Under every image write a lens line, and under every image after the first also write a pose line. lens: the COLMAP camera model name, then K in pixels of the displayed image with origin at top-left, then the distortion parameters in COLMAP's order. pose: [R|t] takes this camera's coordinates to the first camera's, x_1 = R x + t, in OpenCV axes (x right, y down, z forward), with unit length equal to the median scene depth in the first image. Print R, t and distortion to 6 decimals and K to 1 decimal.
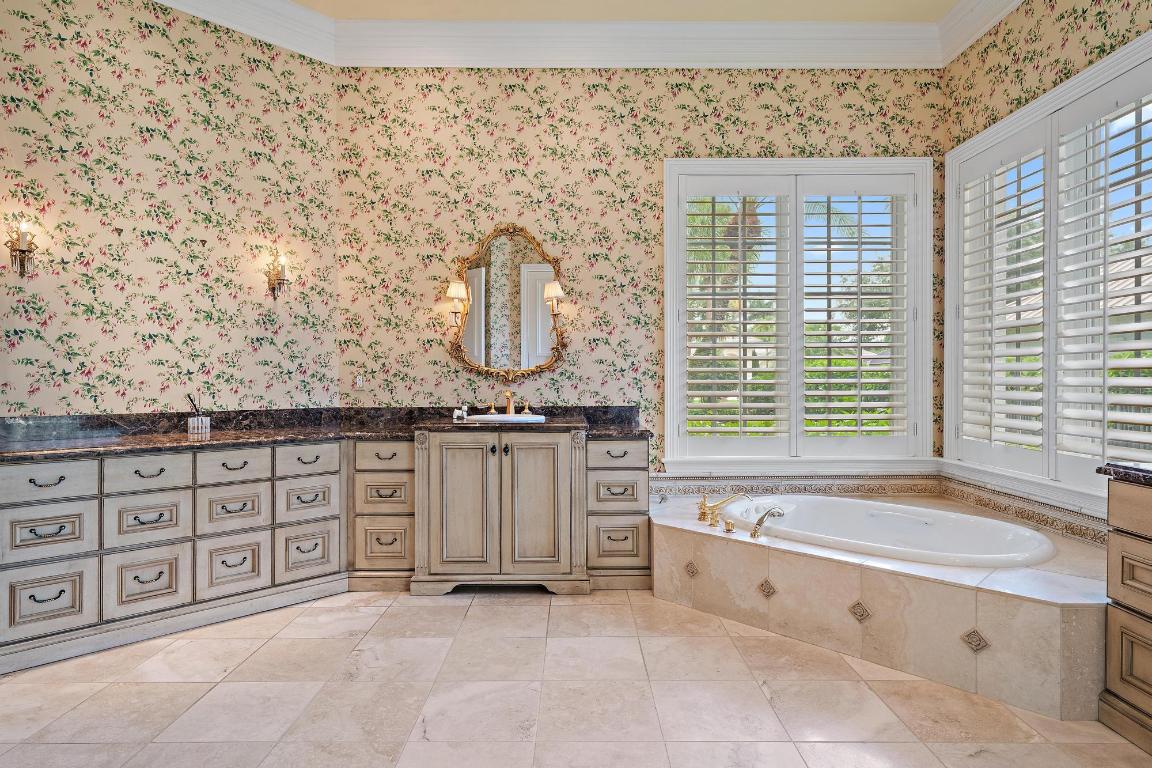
lens RADIAL K [[636.7, 0, 576.0], [0, 636.7, 384.0], [0, 0, 1]] dist [0.000413, -0.000155]
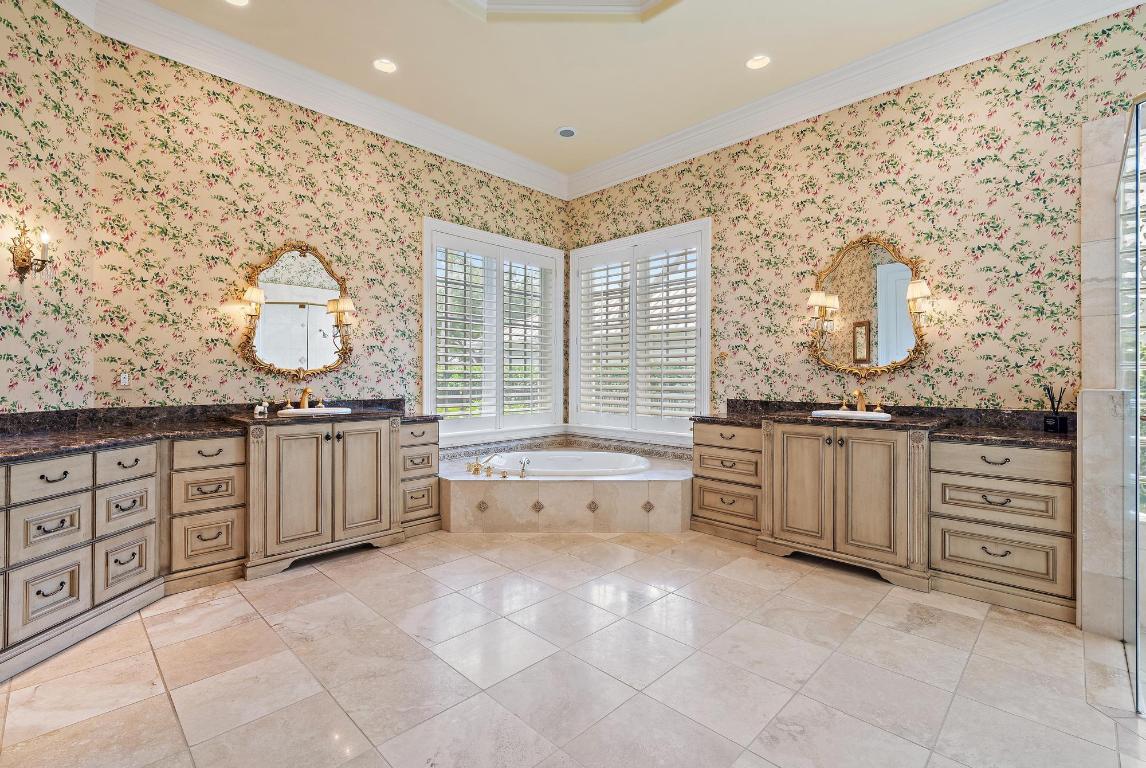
lens RADIAL K [[511.8, 0, 571.2], [0, 511.8, 377.1], [0, 0, 1]] dist [0.000203, -0.000884]
pose [[0.700431, 0.004674, 0.713705, -0.488118], [0.000684, 0.999974, -0.007220, -0.001931], [-0.713719, 0.005545, 0.700410, 0.012042]]
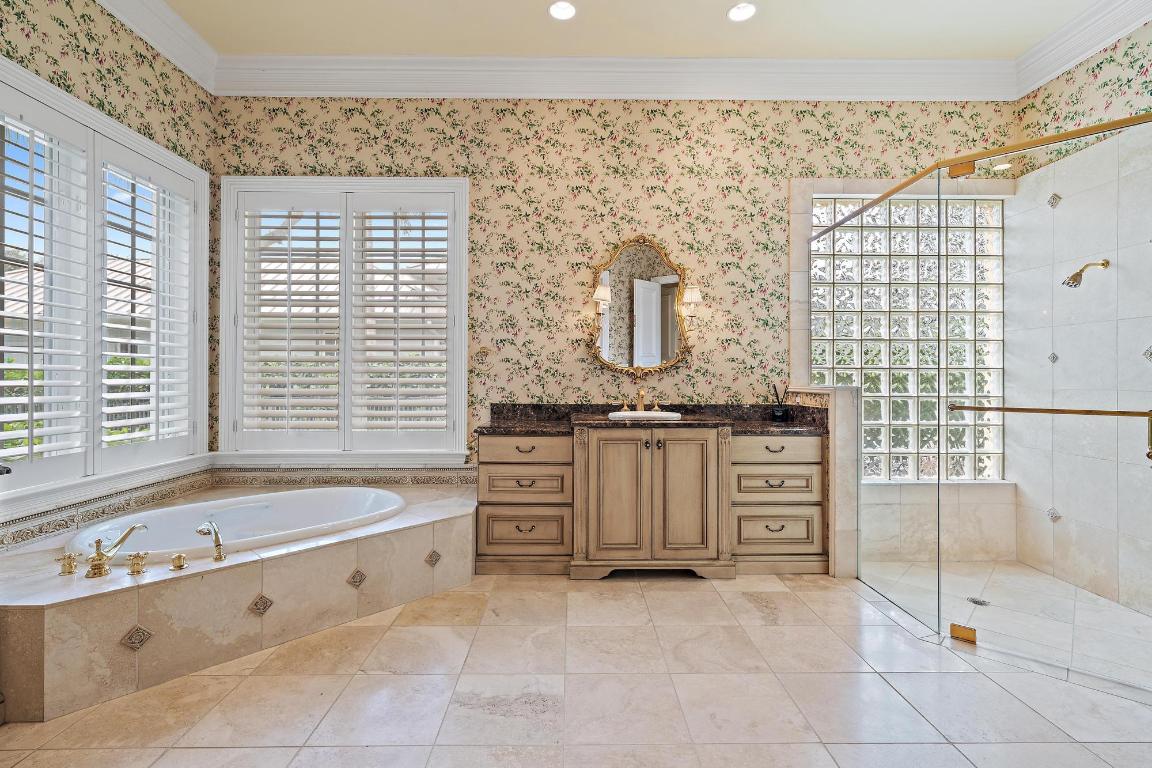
lens RADIAL K [[536.1, 0, 578.8], [0, 536.1, 376.7], [0, 0, 1]] dist [0.001365, -0.000272]
pose [[-0.021478, 0.005011, 0.999757, -0.416337], [0.006371, 0.999968, -0.004876, -0.005040], [-0.999749, 0.006265, -0.021509, 0.461746]]
